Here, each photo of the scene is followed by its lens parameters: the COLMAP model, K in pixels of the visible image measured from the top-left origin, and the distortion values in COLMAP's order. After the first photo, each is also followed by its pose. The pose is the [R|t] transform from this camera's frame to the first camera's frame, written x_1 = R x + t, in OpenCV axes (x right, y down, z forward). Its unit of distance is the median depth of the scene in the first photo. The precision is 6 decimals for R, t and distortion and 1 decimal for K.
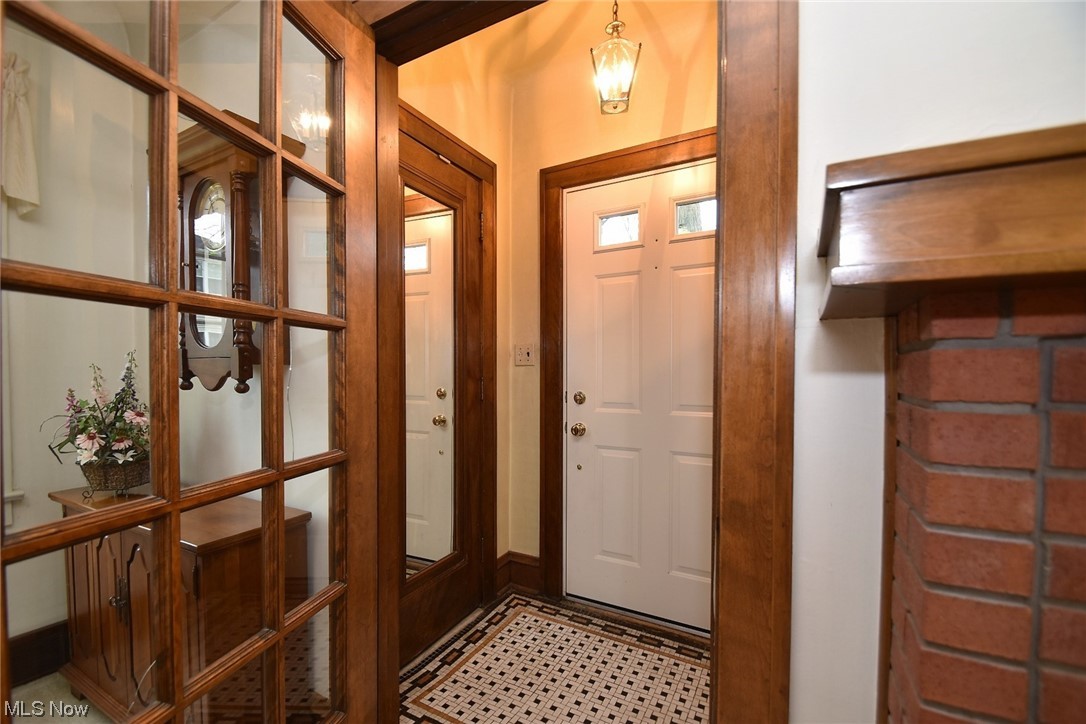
lens RADIAL K [[473.8, 0, 542.0], [0, 473.8, 367.0], [0, 0, 1]] dist [-0.011926, -0.000658]
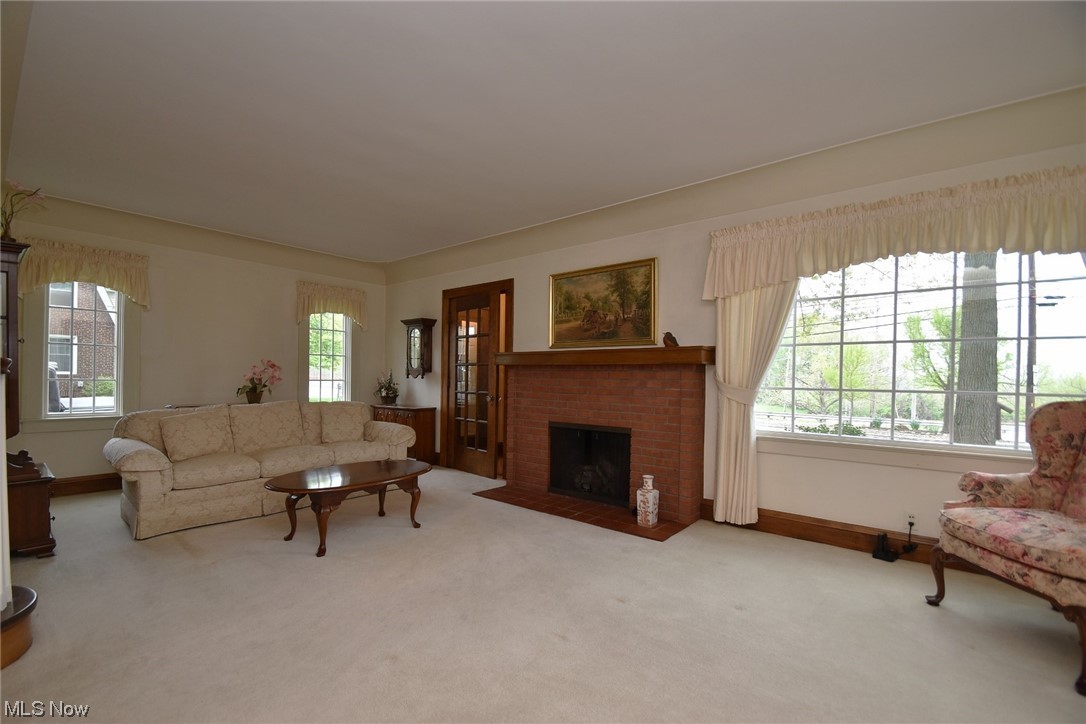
lens RADIAL K [[473.8, 0, 541.0], [0, 473.8, 381.9], [0, 0, 1]] dist [-0.011926, -0.000658]
pose [[0.980679, 0.014755, -0.195069, 1.140883], [-0.014450, 0.999891, 0.002989, 0.049920], [0.195092, -0.000112, 0.980785, -2.707508]]
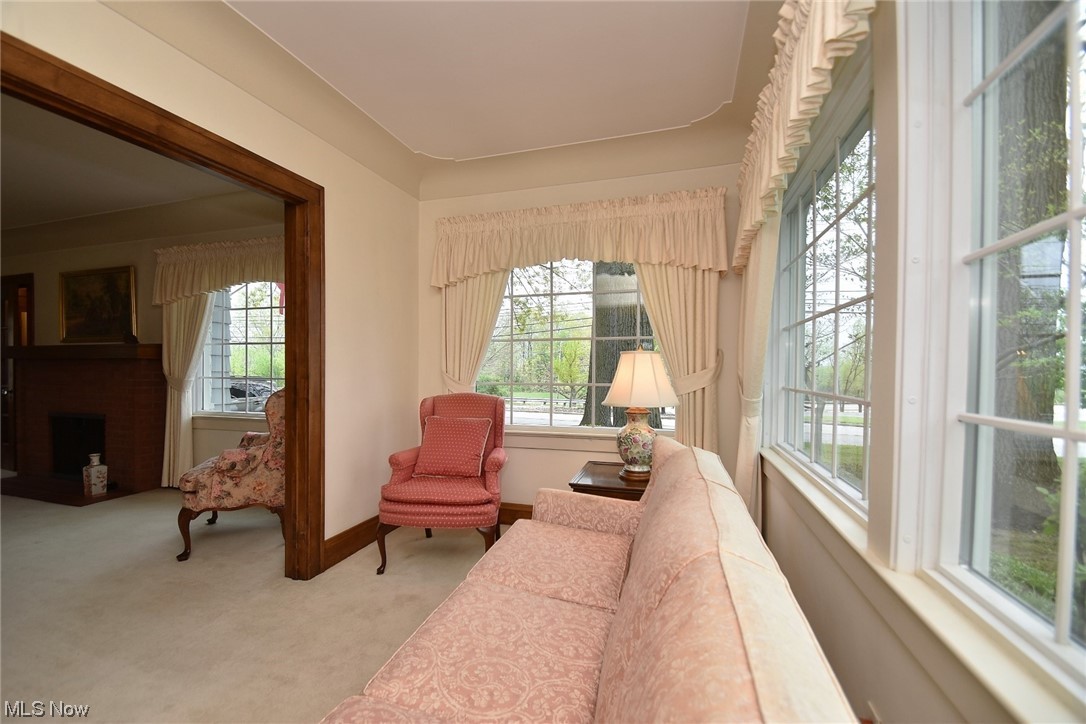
lens RADIAL K [[473.8, 0, 521.3], [0, 473.8, 380.0], [0, 0, 1]] dist [-0.011926, -0.000658]
pose [[0.982153, 0.004542, 0.188027, 3.100092], [-0.006872, 0.999907, 0.011739, 0.036452], [-0.187956, -0.012821, 0.982094, -3.419016]]
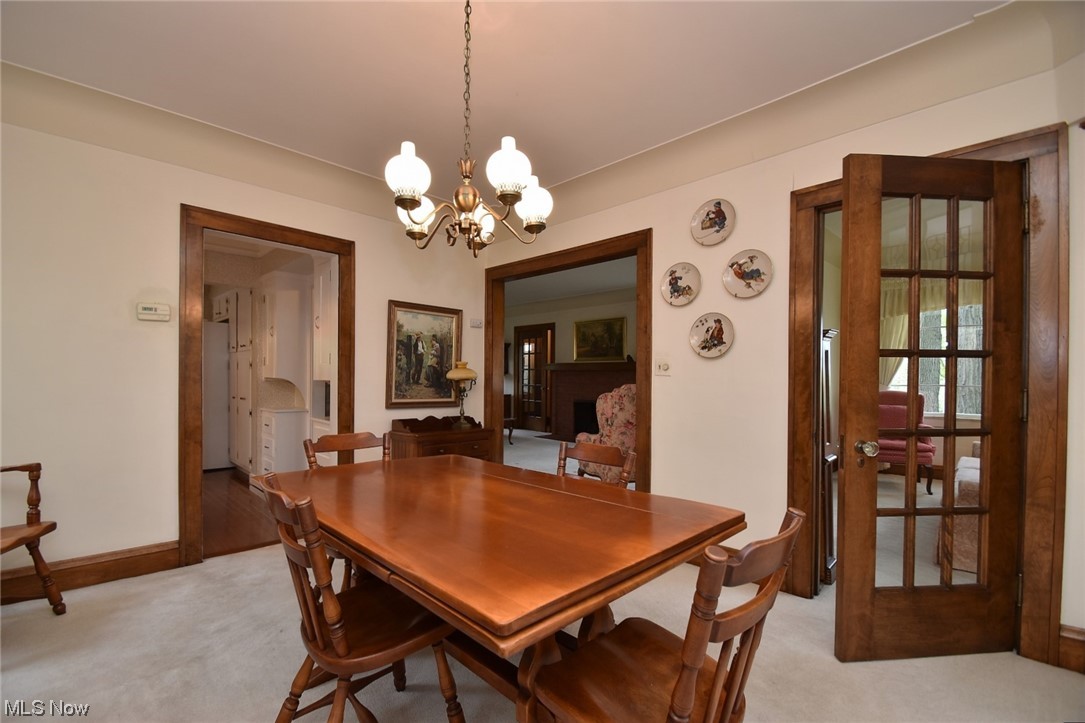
lens RADIAL K [[473.4, 0, 543.0], [0, 473.4, 372.8], [0, 0, 1]] dist [-0.011926, -0.000658]
pose [[0.957843, 0.005156, -0.287246, 1.884059], [-0.008855, 0.999894, -0.011580, 0.051094], [0.287156, 0.013635, 0.957787, -5.311173]]
